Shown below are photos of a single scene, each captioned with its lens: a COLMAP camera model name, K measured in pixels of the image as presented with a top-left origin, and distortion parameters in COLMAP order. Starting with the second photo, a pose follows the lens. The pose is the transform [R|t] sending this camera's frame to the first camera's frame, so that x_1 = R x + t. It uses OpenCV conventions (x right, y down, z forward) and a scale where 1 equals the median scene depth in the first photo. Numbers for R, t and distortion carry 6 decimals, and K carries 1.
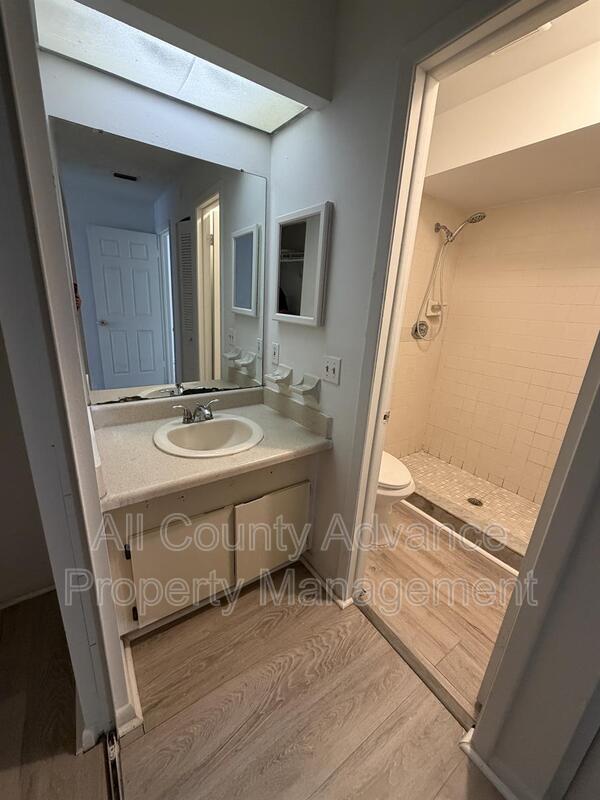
lens RADIAL K [[317.9, 0, 300.0], [0, 317.9, 400.0], [0, 0, 1]] dist [-0.001428, -0.000292]
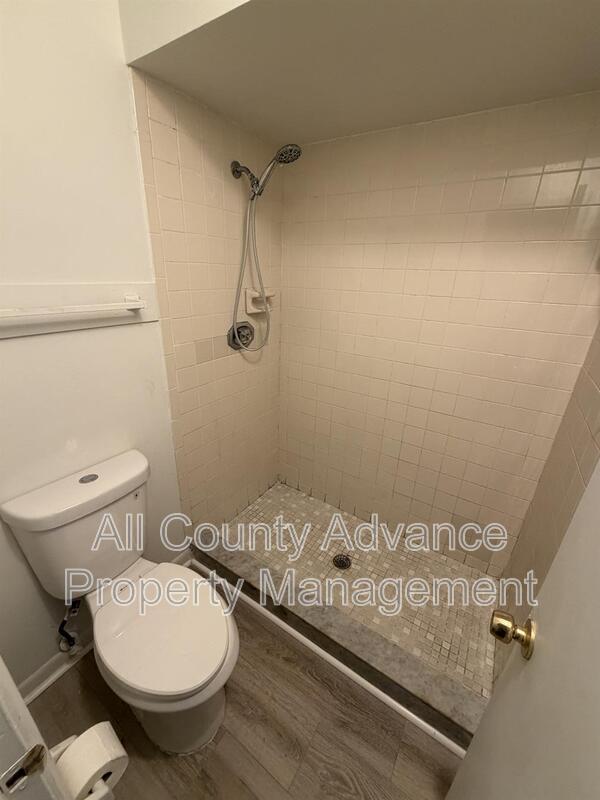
lens RADIAL K [[317.9, 0, 300.0], [0, 317.9, 400.0], [0, 0, 1]] dist [-0.001428, -0.000292]
pose [[0.925057, -0.164388, 0.342411, 0.246368], [0.128178, 0.983716, 0.125985, -0.158929], [-0.357546, -0.072654, 0.931065, 0.335425]]
